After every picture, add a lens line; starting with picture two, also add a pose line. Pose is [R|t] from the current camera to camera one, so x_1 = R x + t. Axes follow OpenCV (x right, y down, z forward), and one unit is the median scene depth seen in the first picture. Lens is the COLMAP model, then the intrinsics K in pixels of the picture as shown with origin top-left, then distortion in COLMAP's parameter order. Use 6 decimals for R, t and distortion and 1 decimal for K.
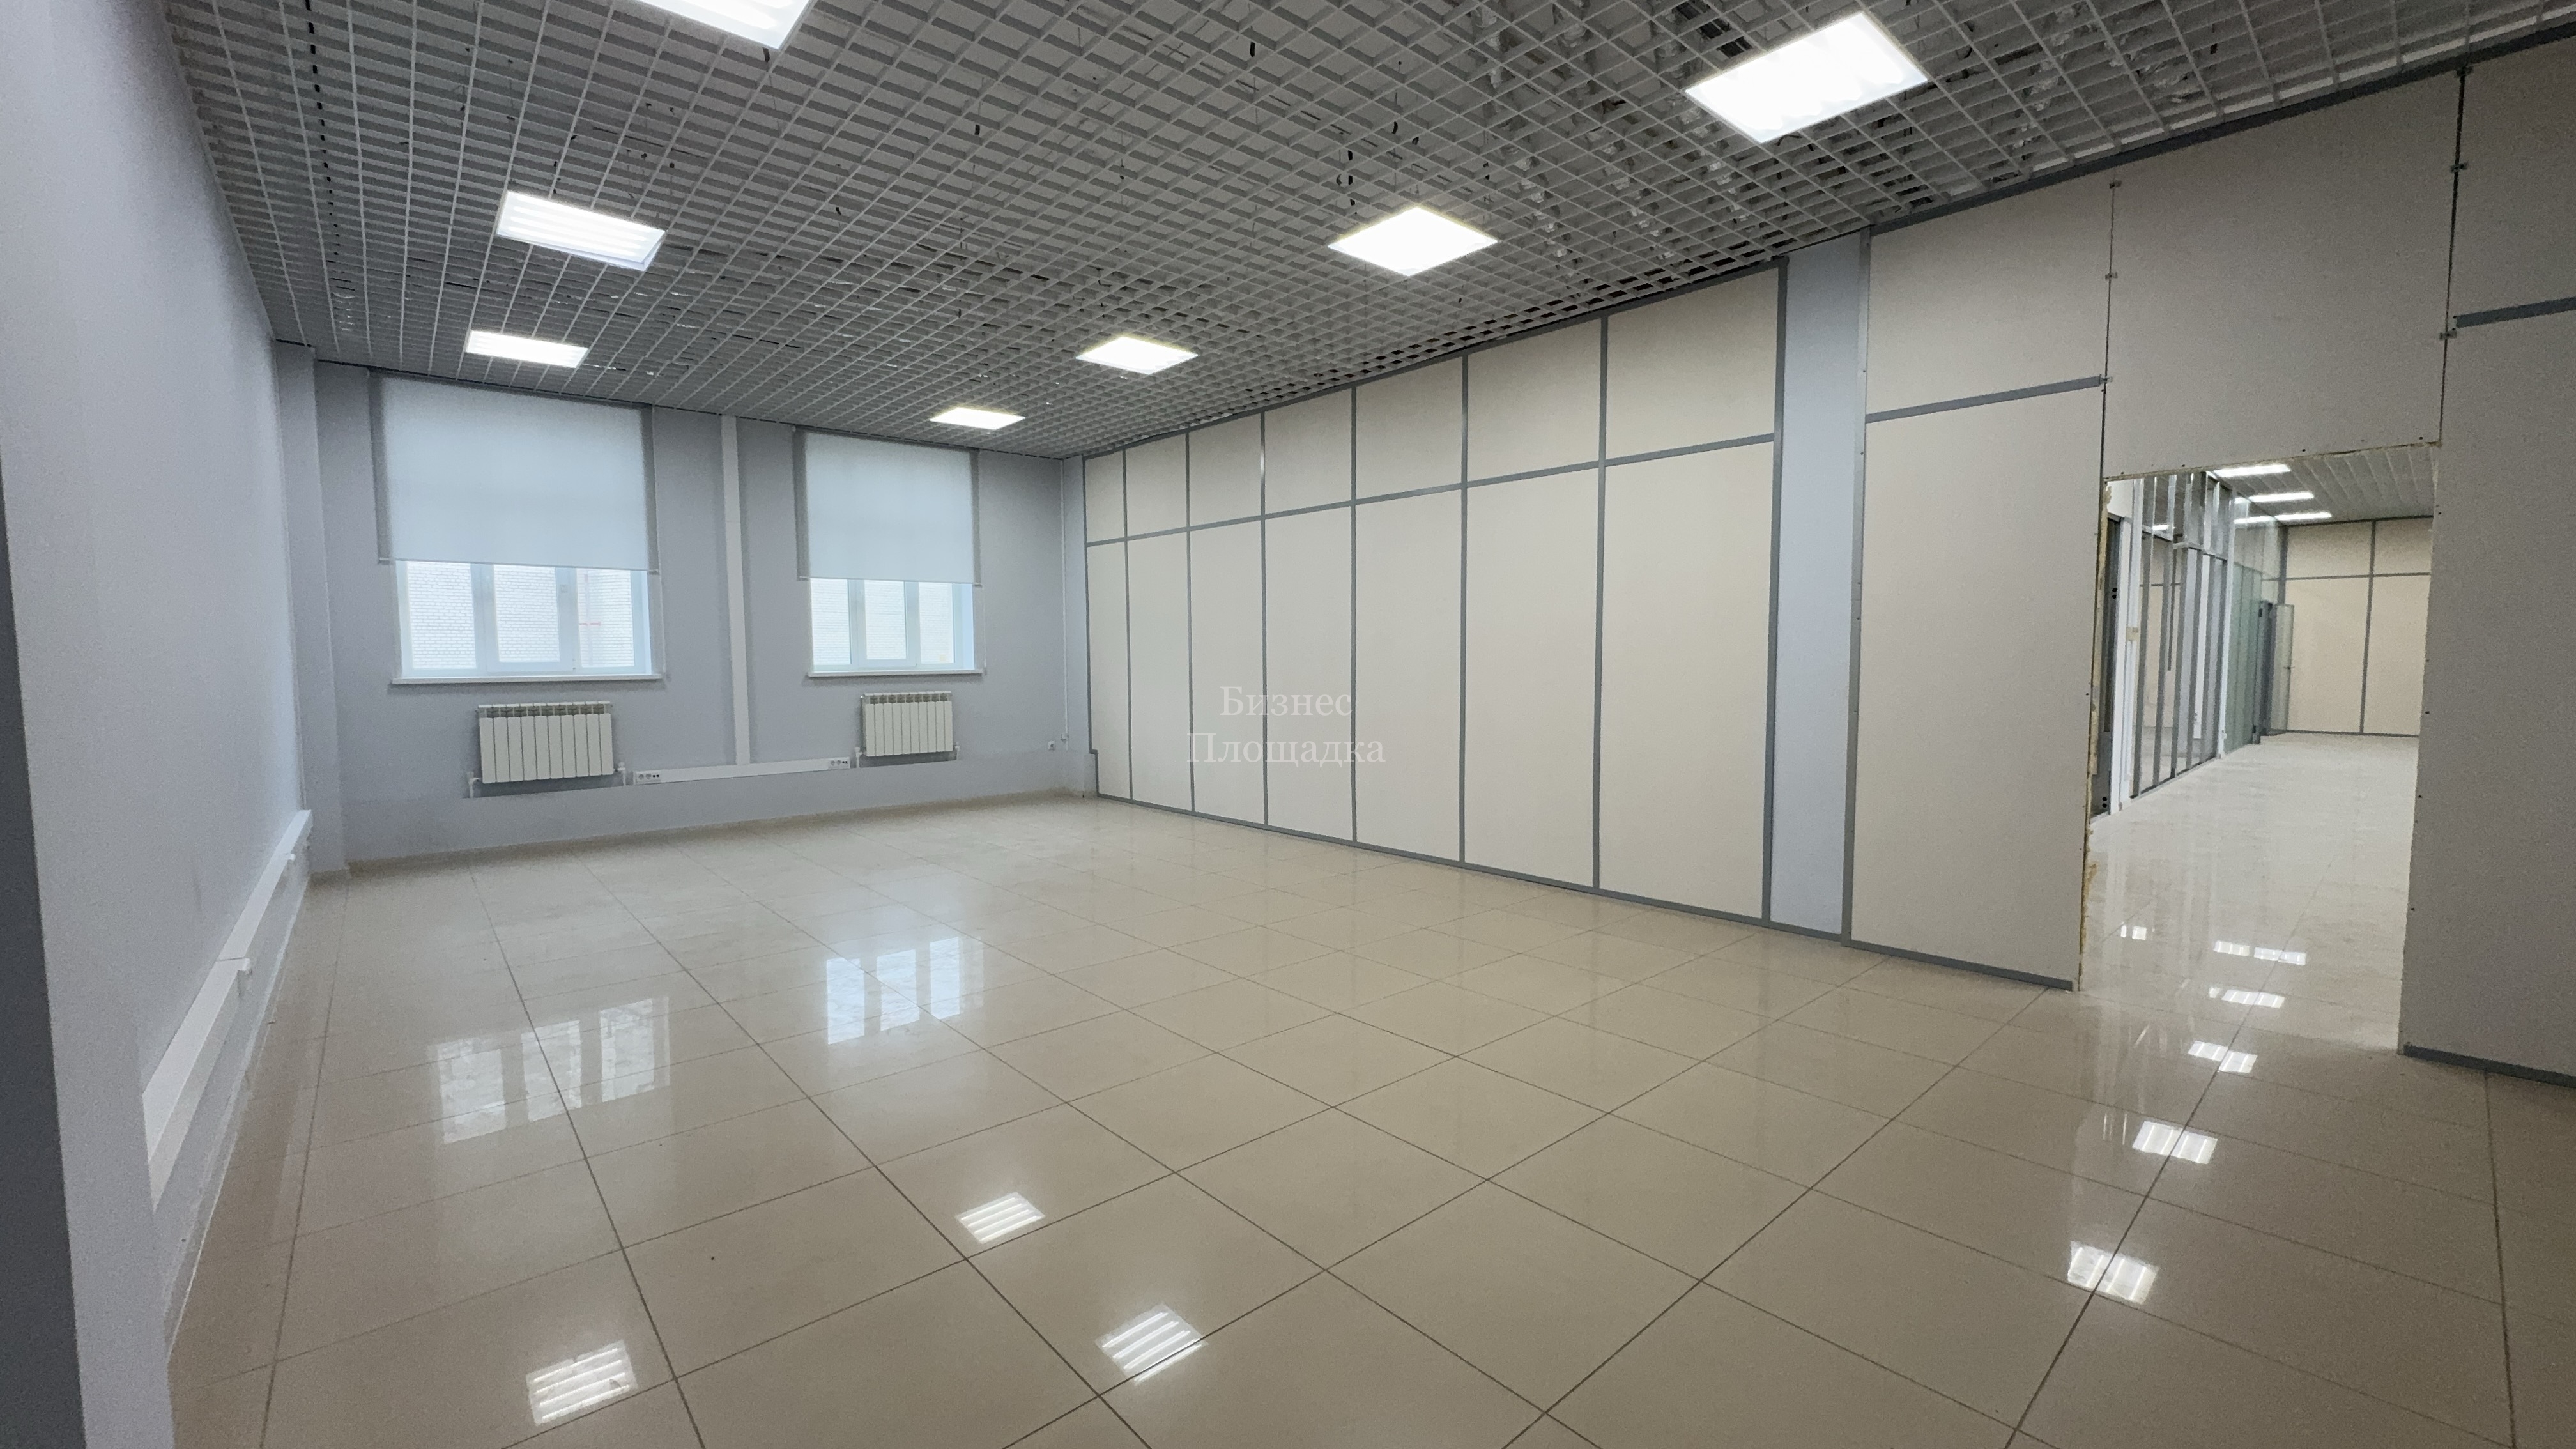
lens RADIAL K [[1031.4, 0, 1292.4], [0, 1031.4, 719.9], [0, 0, 1]] dist [0.001270, 0.000111]
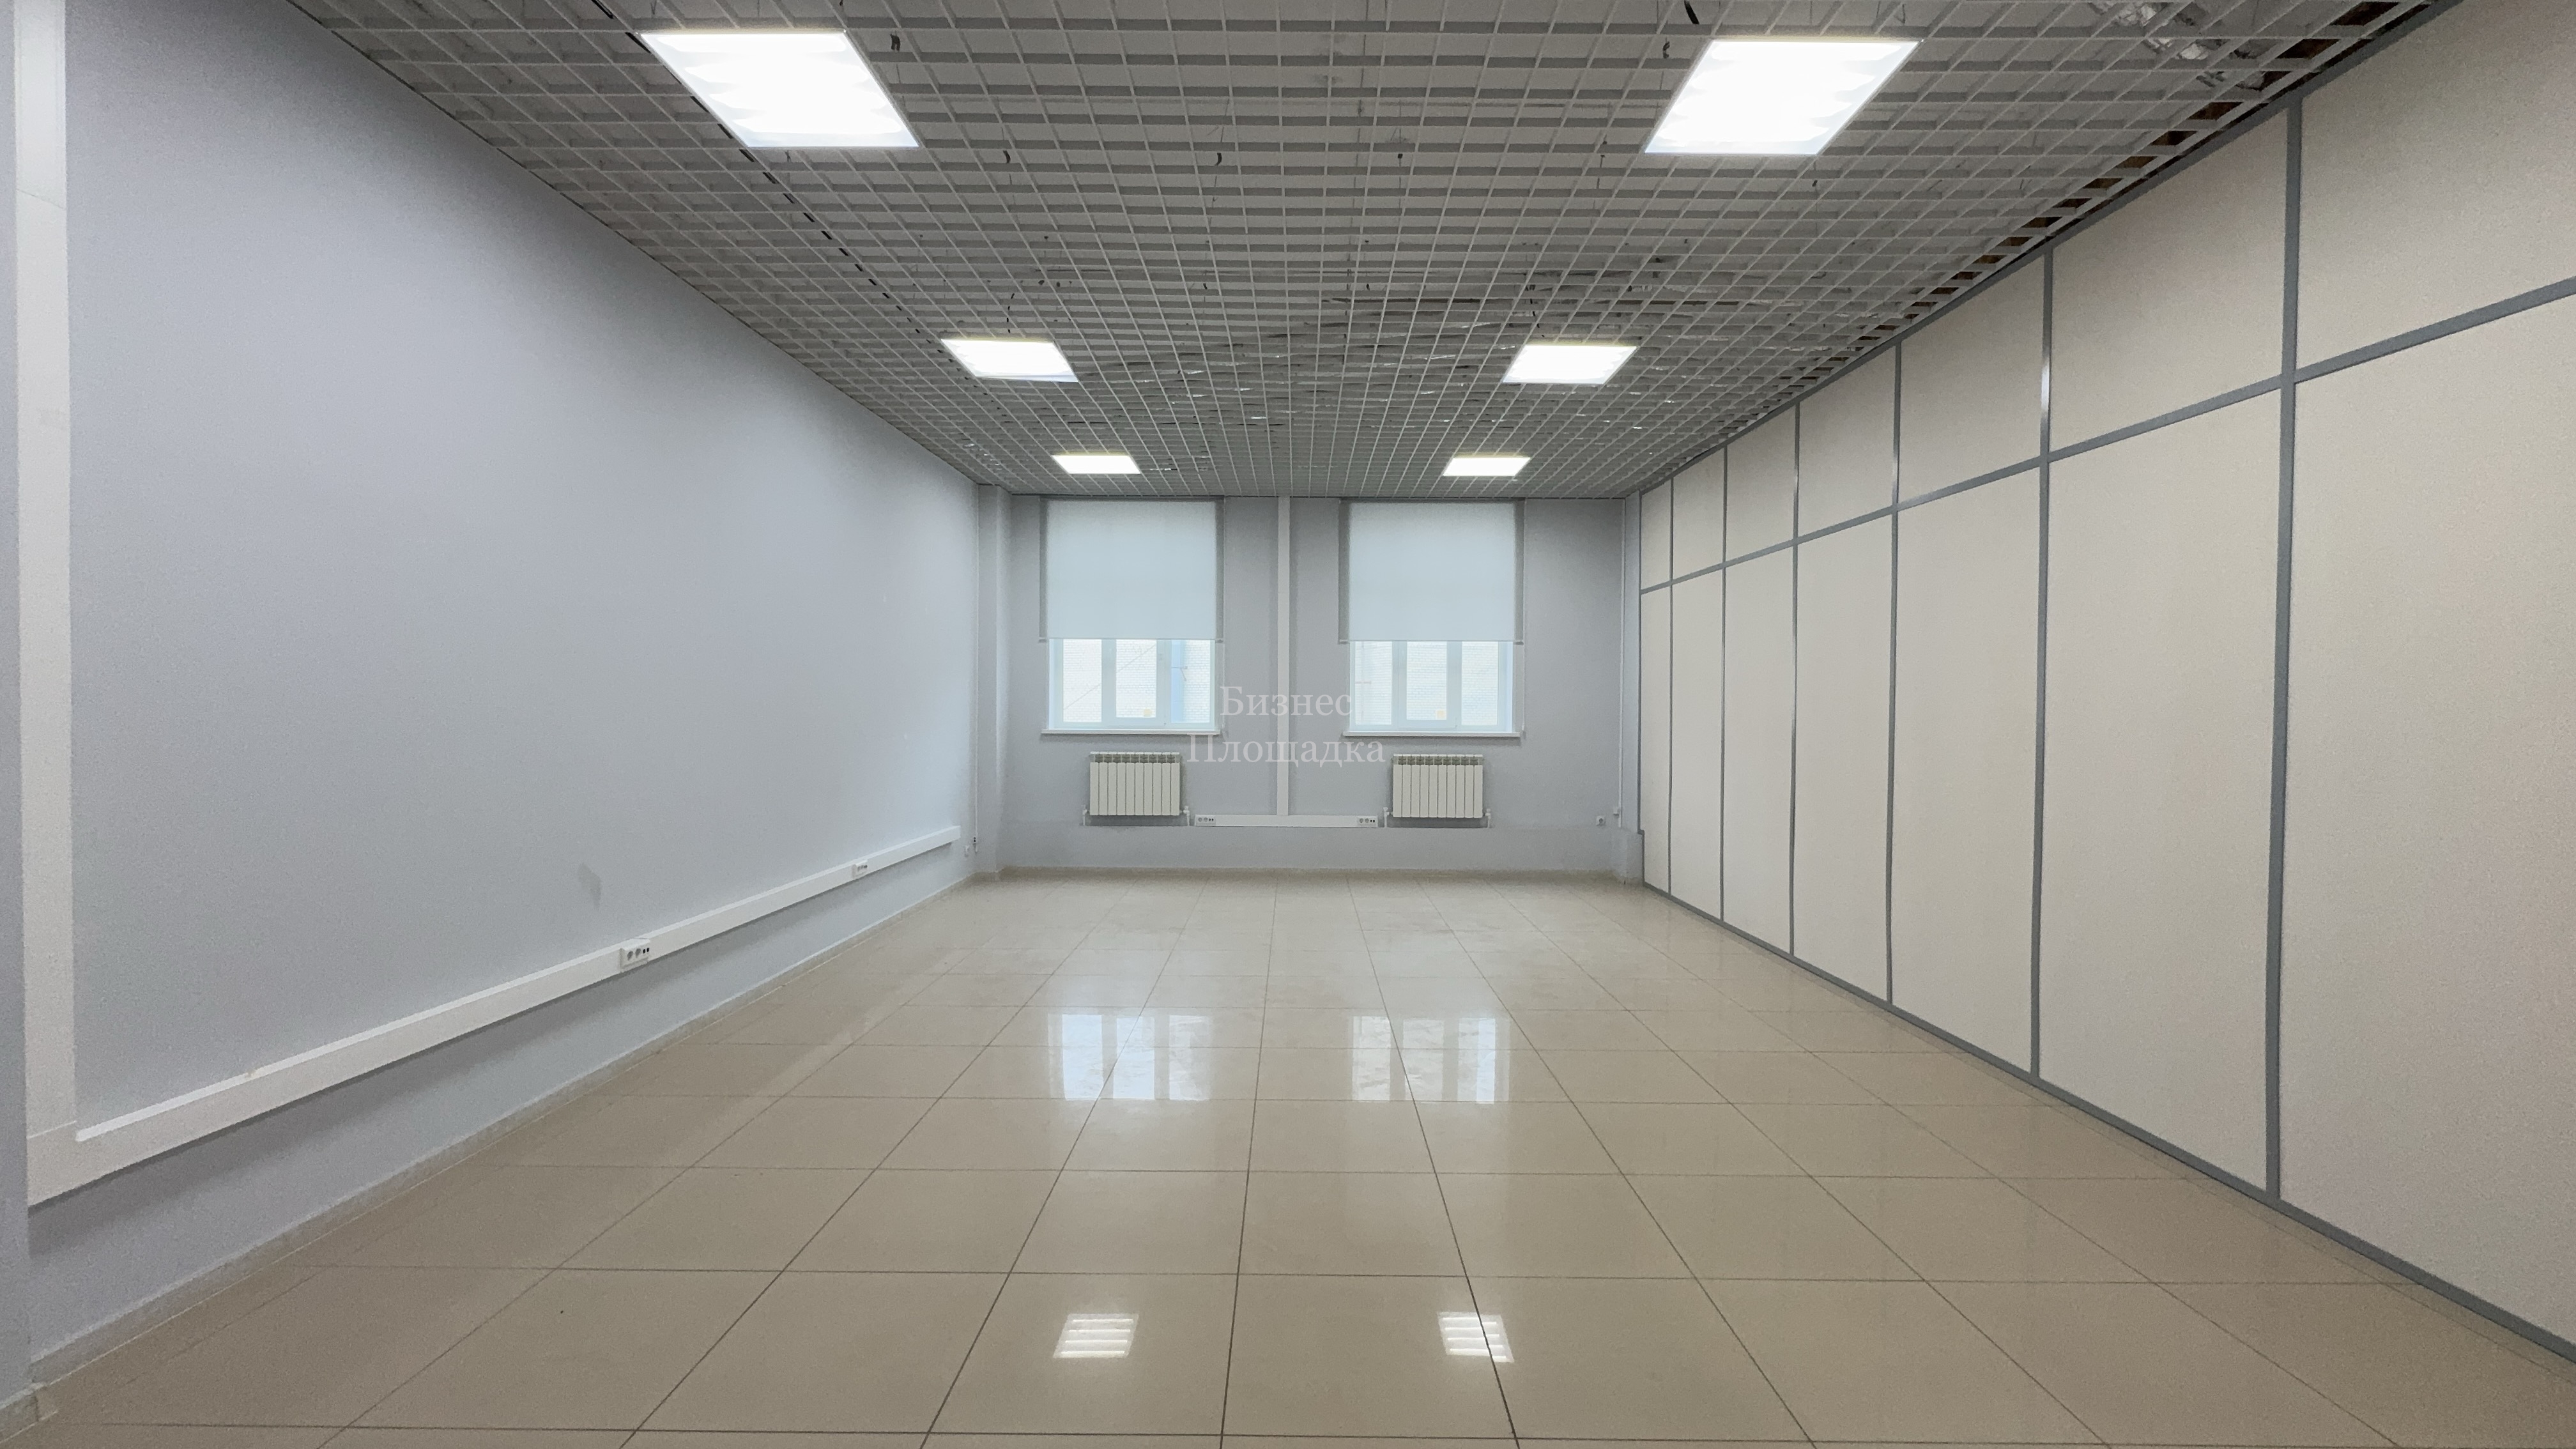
lens RADIAL K [[1031.4, 0, 1287.4], [0, 1031.4, 726.4], [0, 0, 1]] dist [0.001270, 0.000111]
pose [[0.745537, 0.023561, -0.666048, 0.188218], [-0.054584, 0.998176, -0.025789, -0.022334], [0.664226, 0.055582, 0.745463, 0.193687]]
